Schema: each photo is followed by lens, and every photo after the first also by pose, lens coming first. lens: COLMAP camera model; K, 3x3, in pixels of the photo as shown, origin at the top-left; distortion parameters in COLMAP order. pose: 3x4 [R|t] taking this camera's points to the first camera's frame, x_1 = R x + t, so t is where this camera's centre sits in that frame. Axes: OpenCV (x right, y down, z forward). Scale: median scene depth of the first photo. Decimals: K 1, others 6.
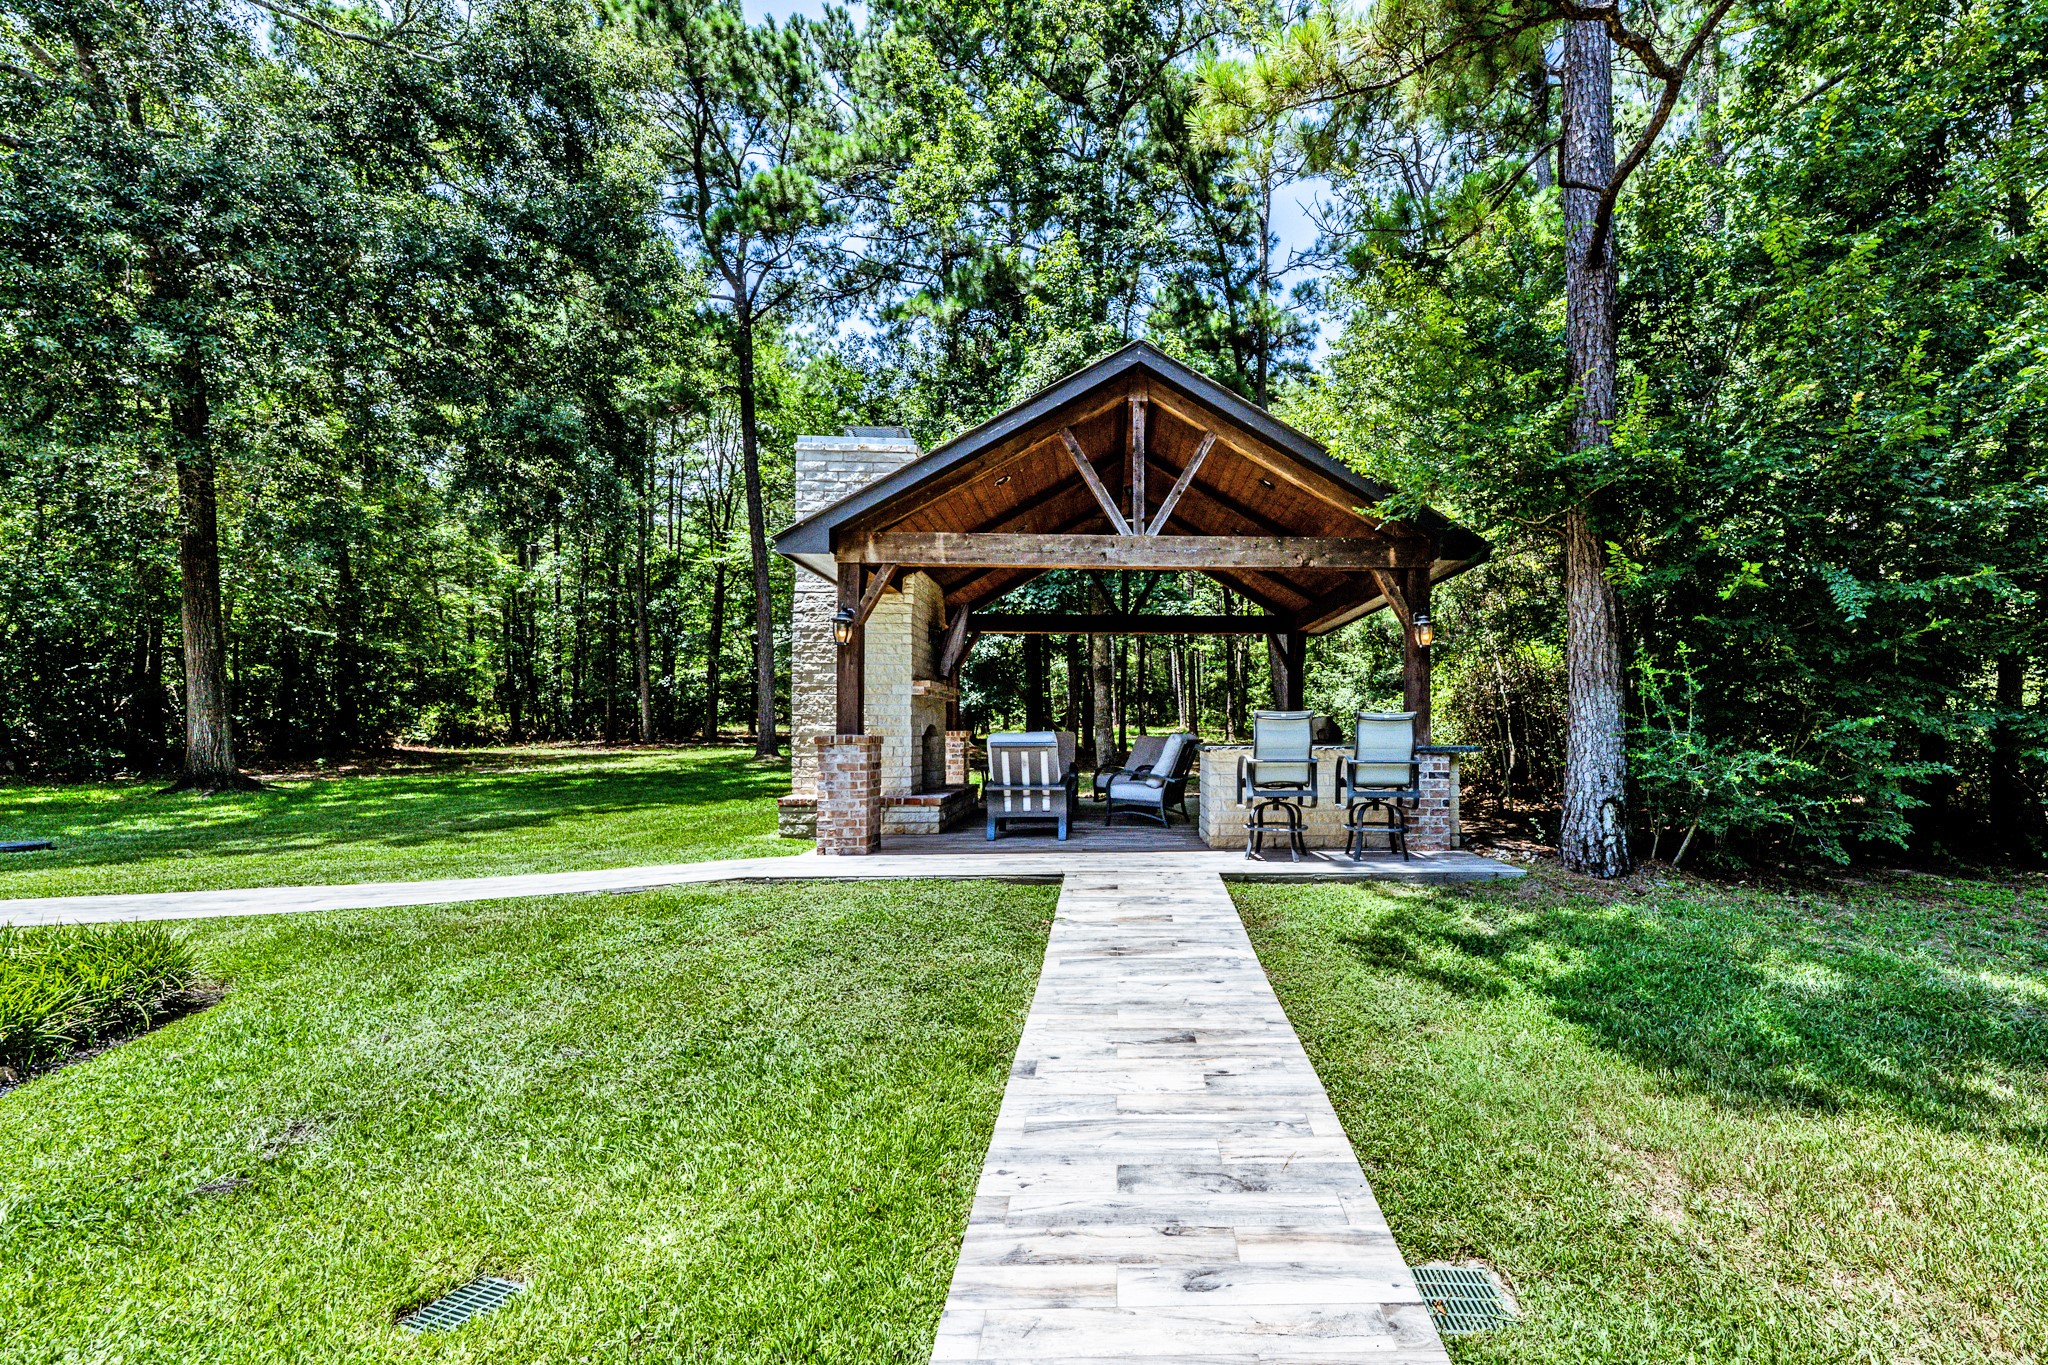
lens RADIAL K [[821.4, 0, 1019.6], [0, 821.4, 714.0], [0, 0, 1]] dist [-0.001426, -0.000113]
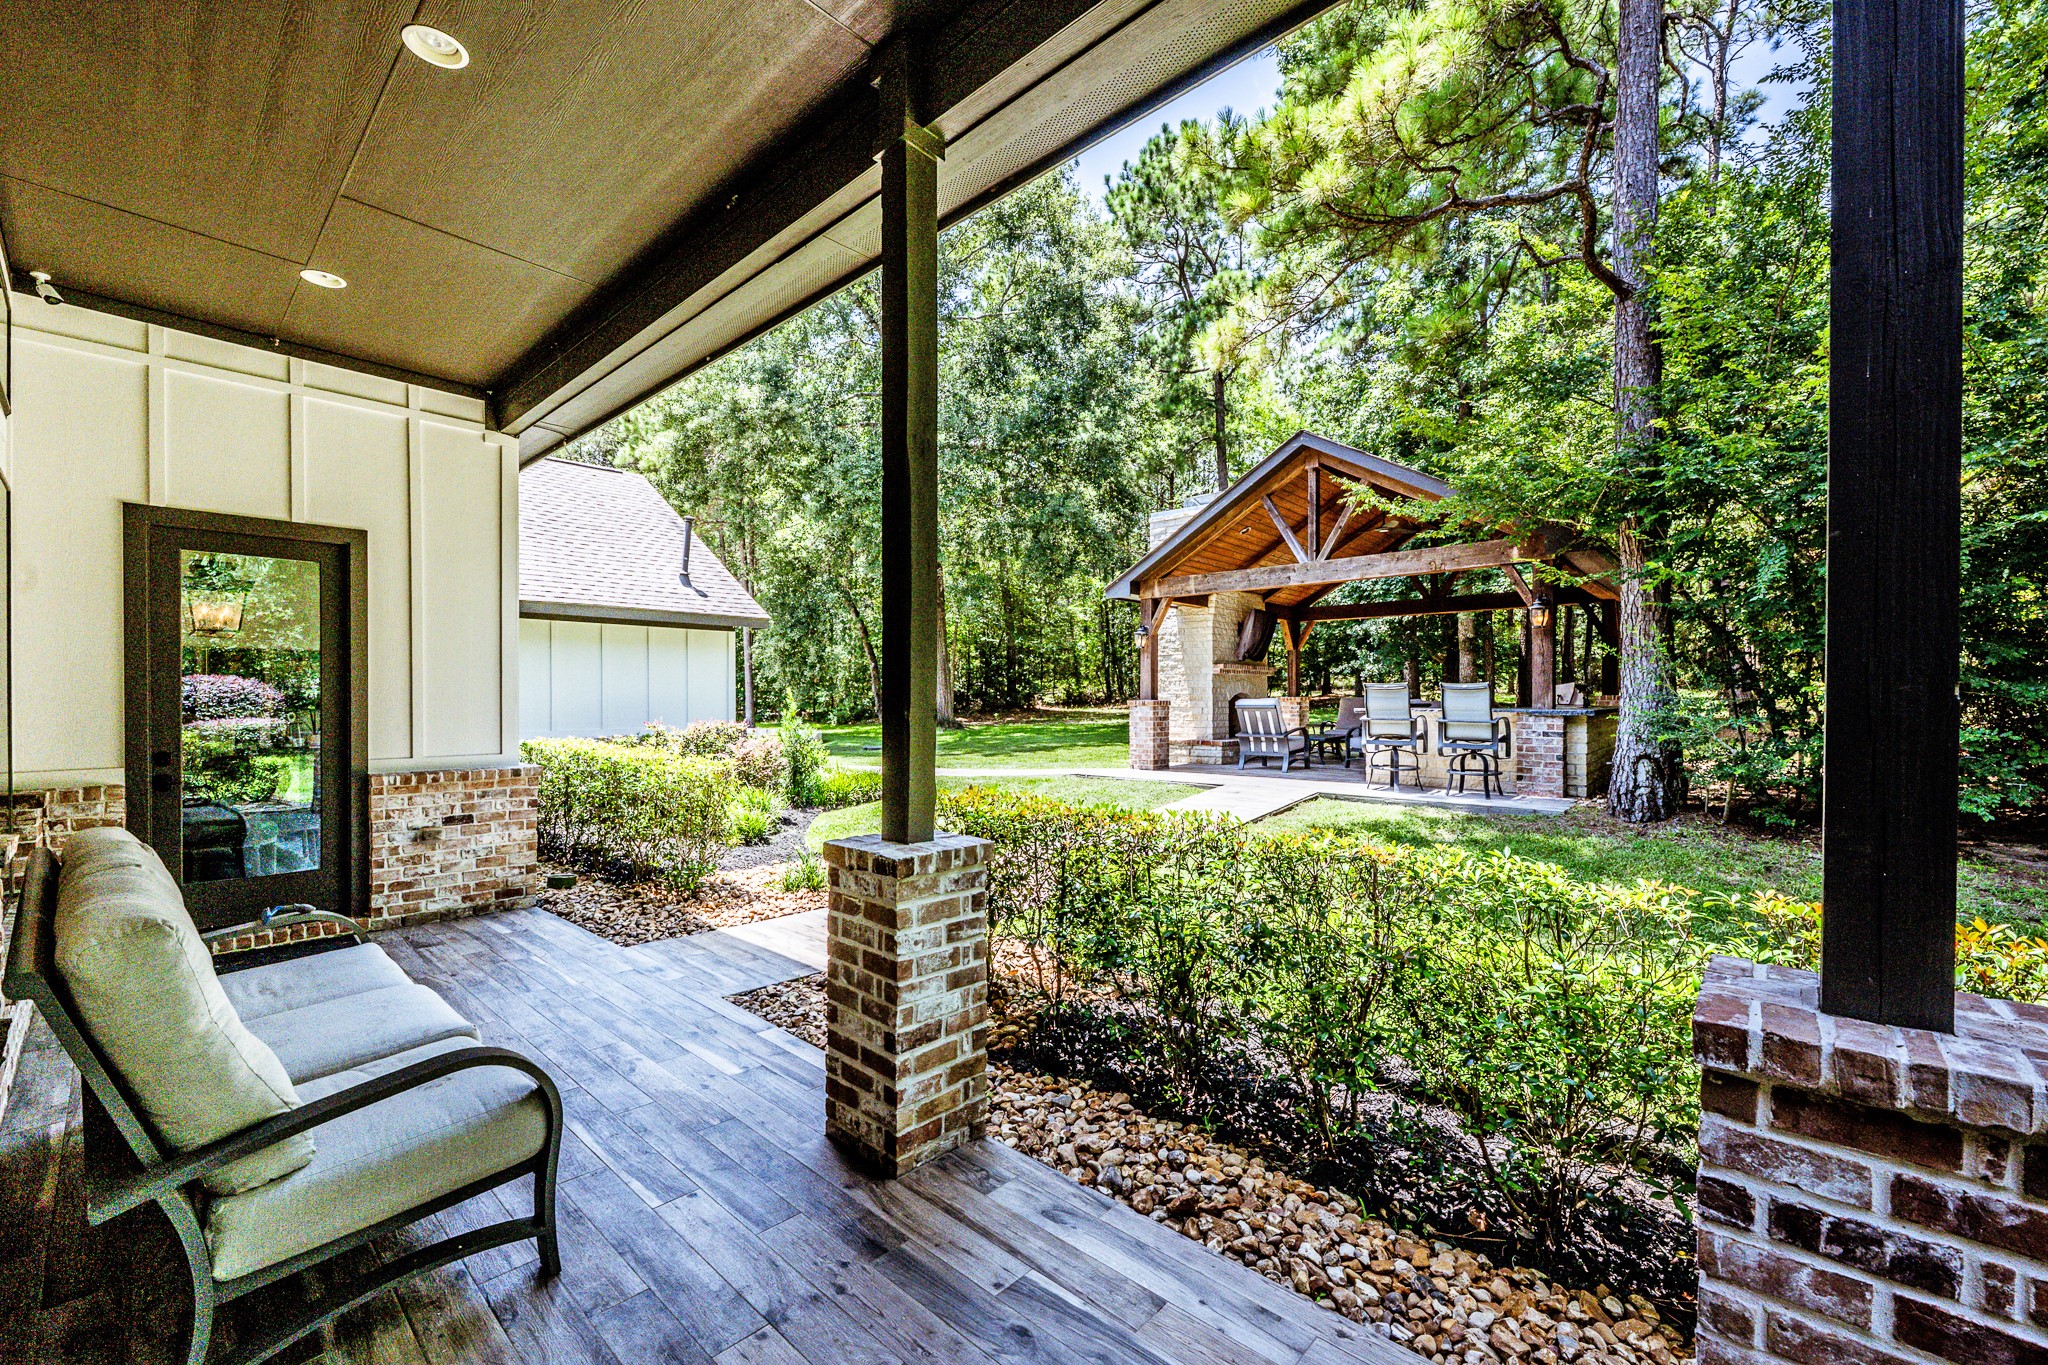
lens RADIAL K [[821.4, 0, 1019.6], [0, 821.4, 714.0], [0, 0, 1]] dist [-0.001426, -0.000113]
pose [[0.710036, 0.011876, -0.704065, 0.787342], [0.019325, 0.999152, 0.036343, -0.012885], [0.703900, -0.039412, 0.709205, -0.385505]]
